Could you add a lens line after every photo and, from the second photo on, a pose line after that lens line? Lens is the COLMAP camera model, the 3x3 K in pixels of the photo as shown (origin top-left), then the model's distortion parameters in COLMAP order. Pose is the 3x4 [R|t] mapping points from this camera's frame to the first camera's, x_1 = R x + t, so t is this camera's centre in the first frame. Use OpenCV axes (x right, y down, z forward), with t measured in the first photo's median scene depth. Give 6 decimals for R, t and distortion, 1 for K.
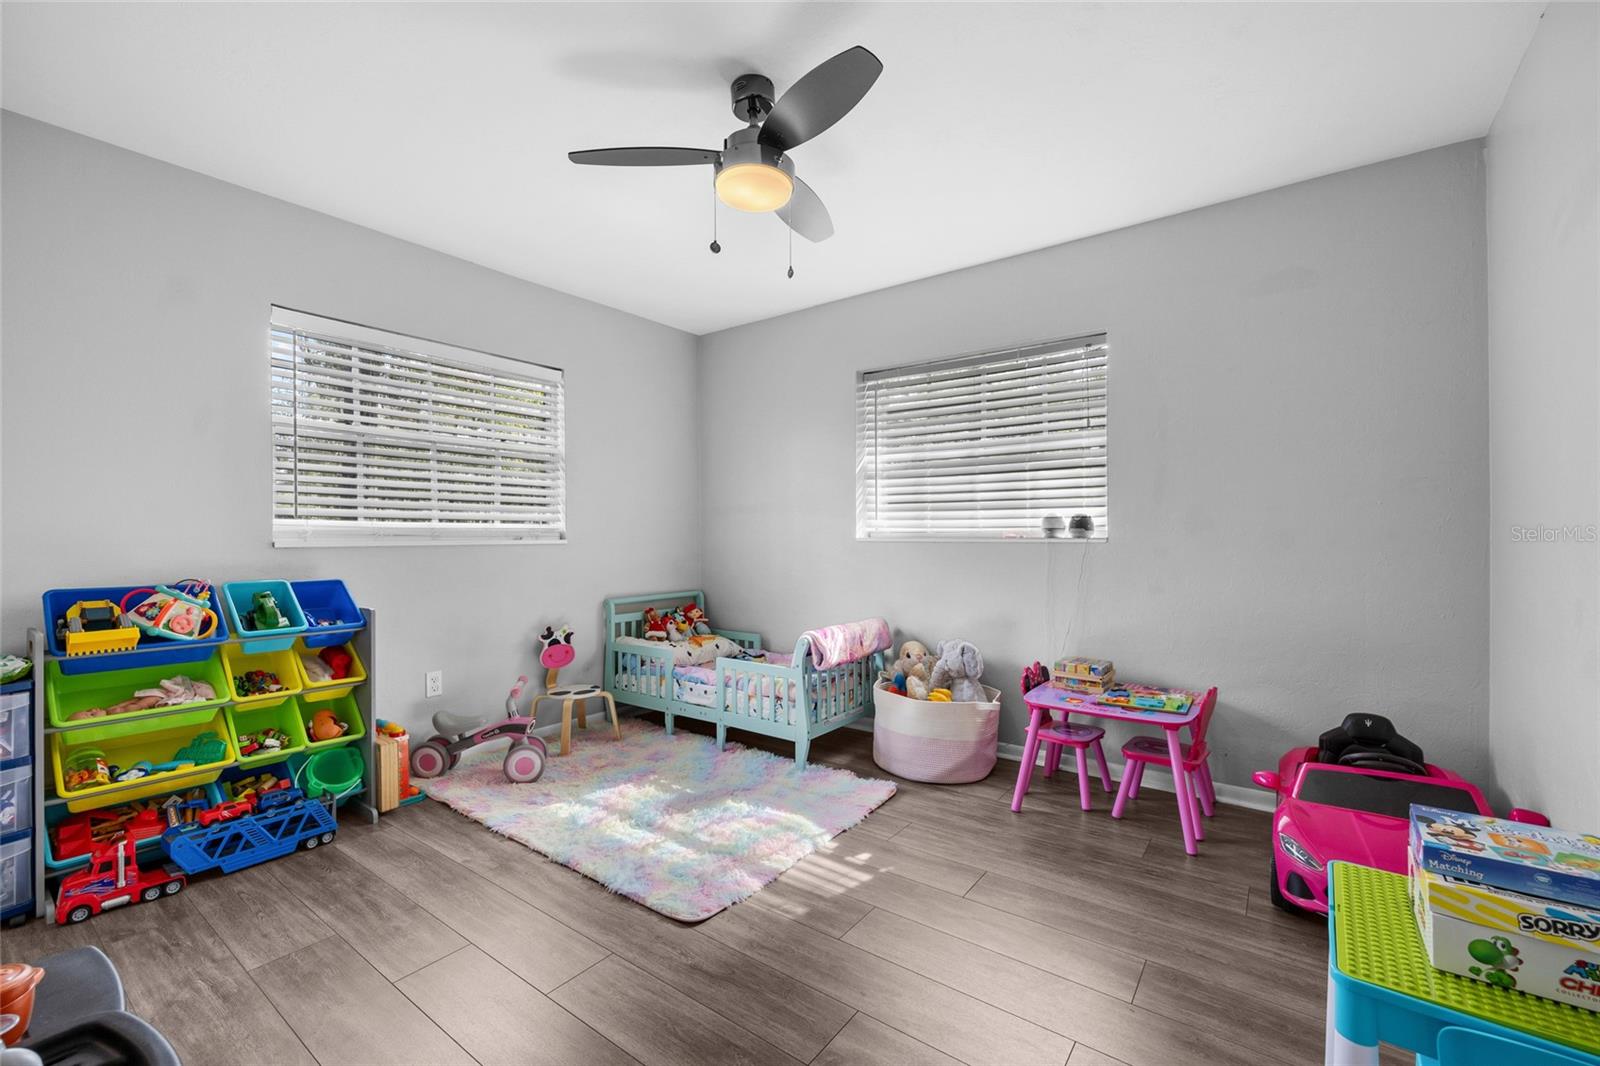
lens RADIAL K [[674.5, 0, 792.4], [0, 674.5, 538.9], [0, 0, 1]] dist [0.001112, 0.000533]
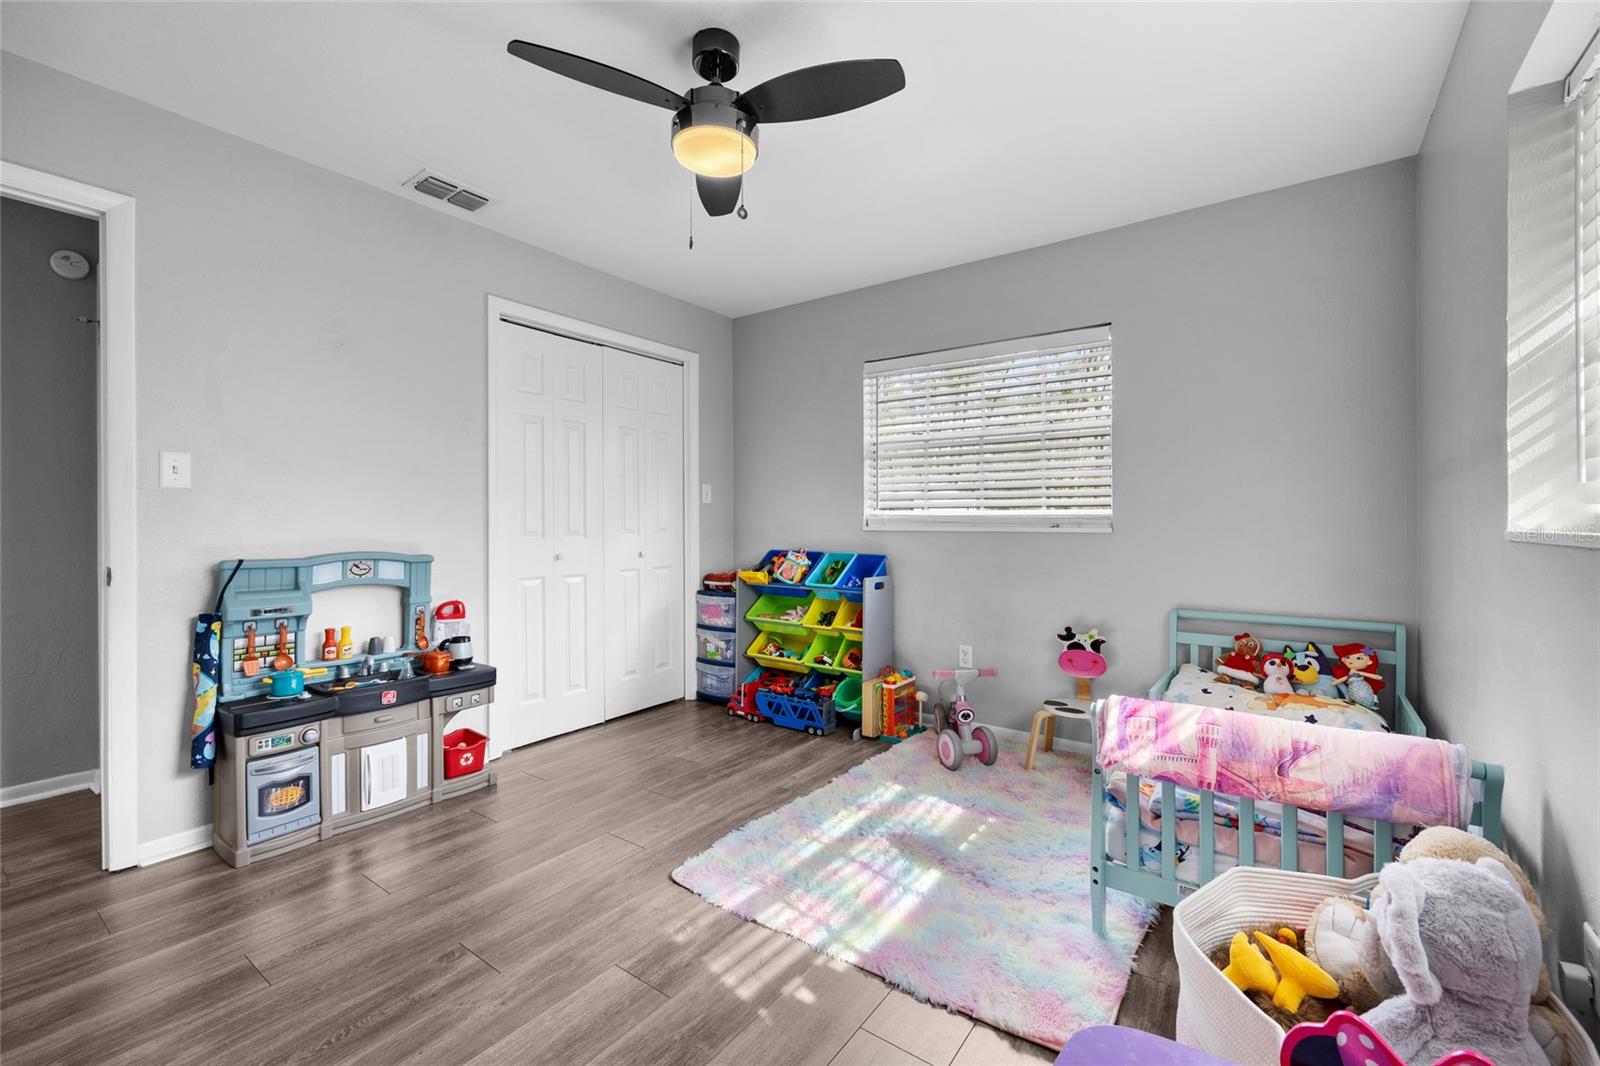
lens RADIAL K [[674.5, 0, 800.2], [0, 674.5, 525.3], [0, 0, 1]] dist [0.001112, 0.000533]
pose [[0.013386, 0.002865, -0.999906, 0.665496], [-0.009719, 0.999949, 0.002735, -0.000274], [0.999863, 0.009682, 0.013413, 0.839727]]
